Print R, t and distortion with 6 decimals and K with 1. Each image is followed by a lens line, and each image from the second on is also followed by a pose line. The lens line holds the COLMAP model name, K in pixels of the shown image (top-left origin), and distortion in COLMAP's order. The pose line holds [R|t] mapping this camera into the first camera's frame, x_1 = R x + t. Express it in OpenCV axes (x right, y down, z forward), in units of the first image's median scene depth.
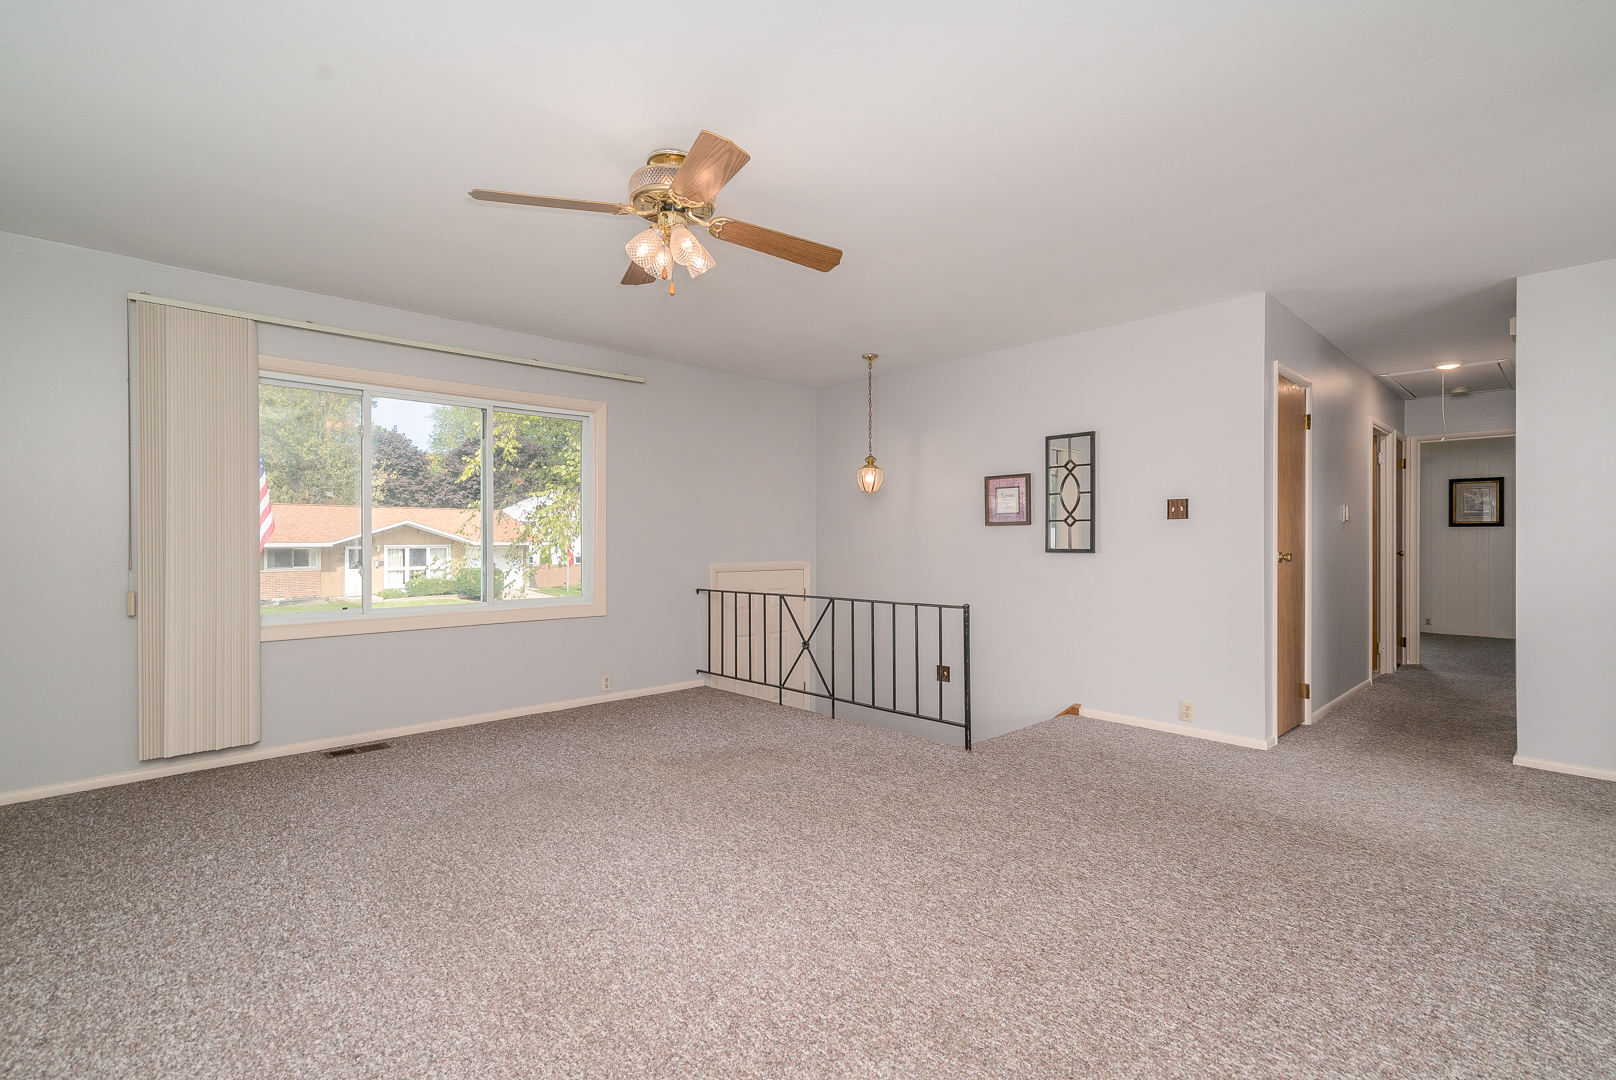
lens RADIAL K [[737.9, 0, 813.3], [0, 737.9, 541.5], [0, 0, 1]] dist [0.010165, 0.000716]
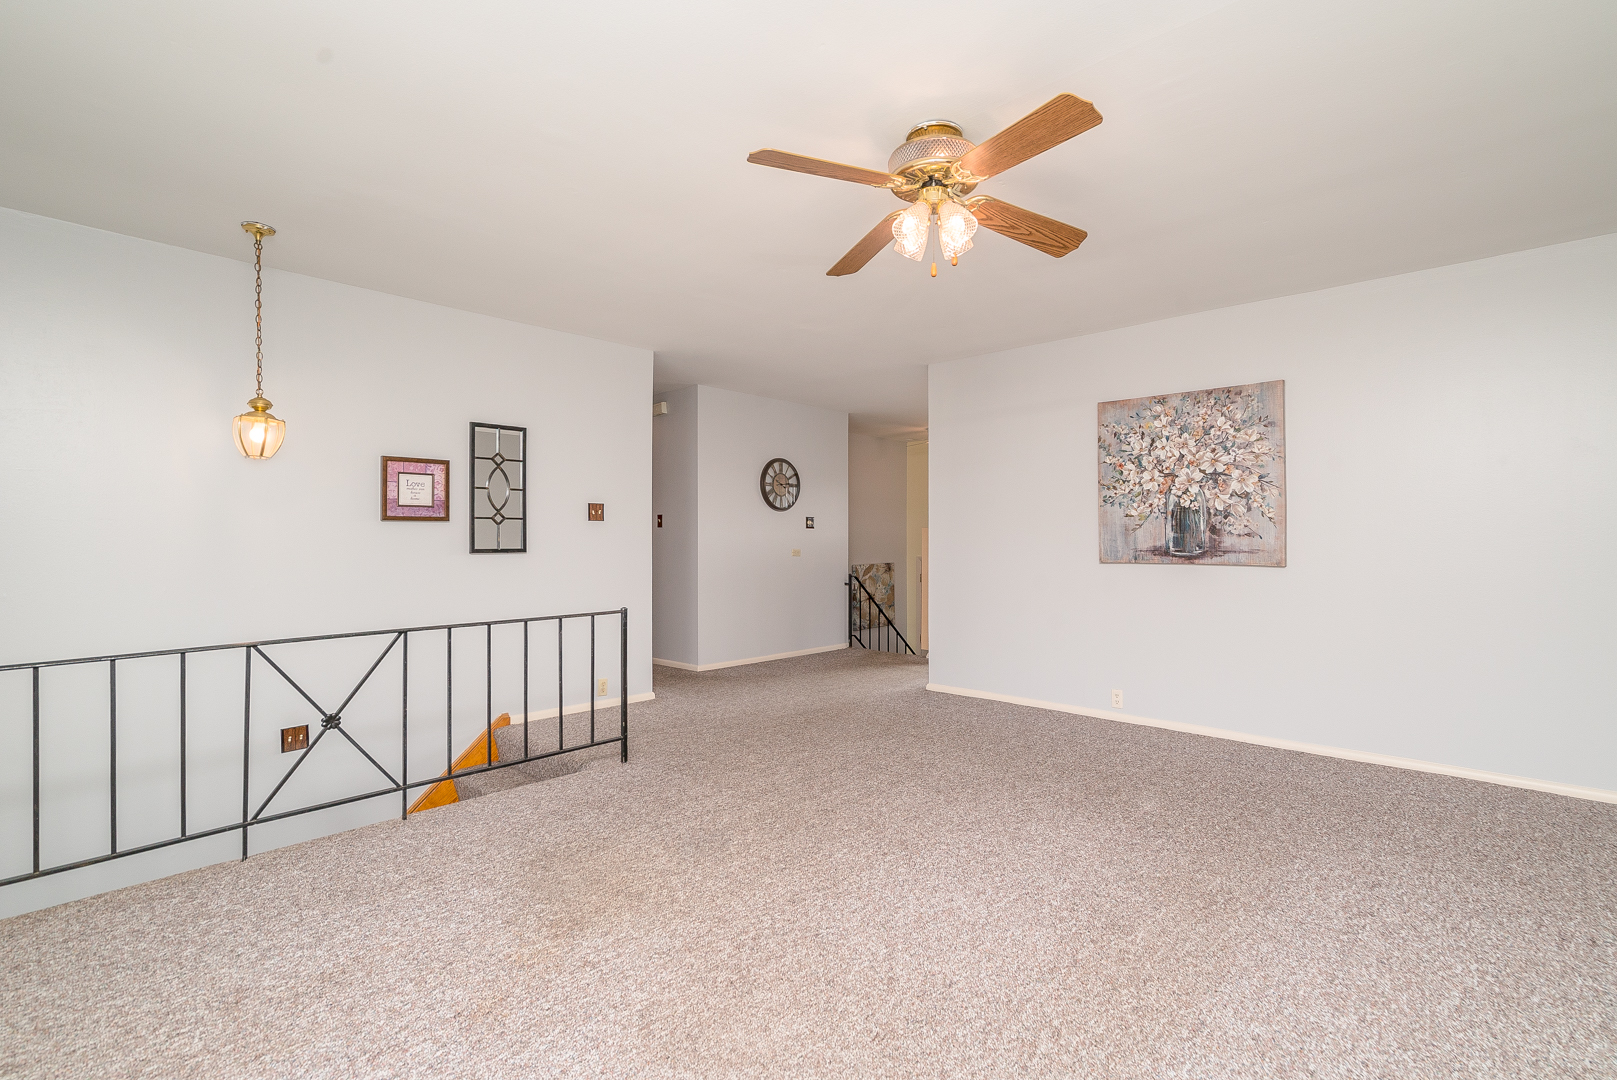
lens RADIAL K [[738.4, 0, 815.0], [0, 738.4, 537.3], [0, 0, 1]] dist [0.010165, 0.000716]
pose [[-0.056443, 0.002995, 0.998401, -0.619562], [-0.003126, 0.999990, -0.003177, -0.002628], [-0.998401, -0.003300, -0.056433, 0.667907]]
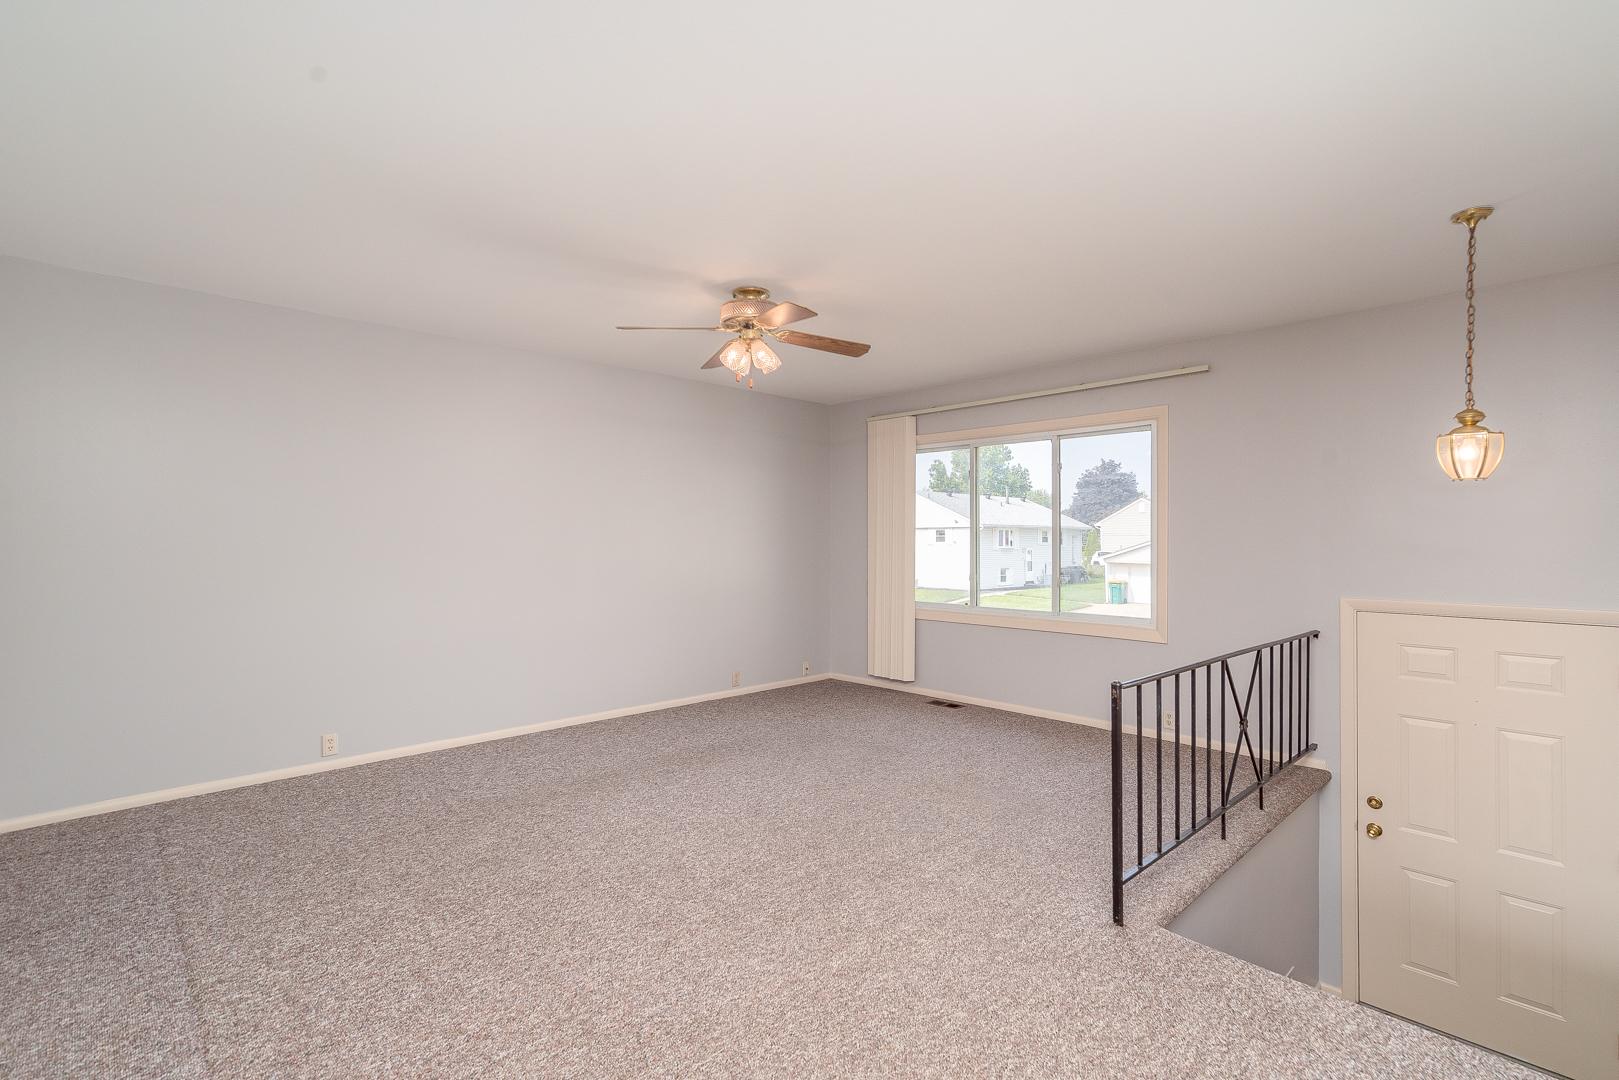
lens RADIAL K [[739.3, 0, 808.4], [0, 739.3, 546.3], [0, 0, 1]] dist [0.010165, 0.000716]
pose [[0.005910, 0.005508, -0.999967, 0.673807], [0.002972, 0.999980, 0.005525, -0.026430], [0.999978, -0.003004, 0.005894, 0.611433]]
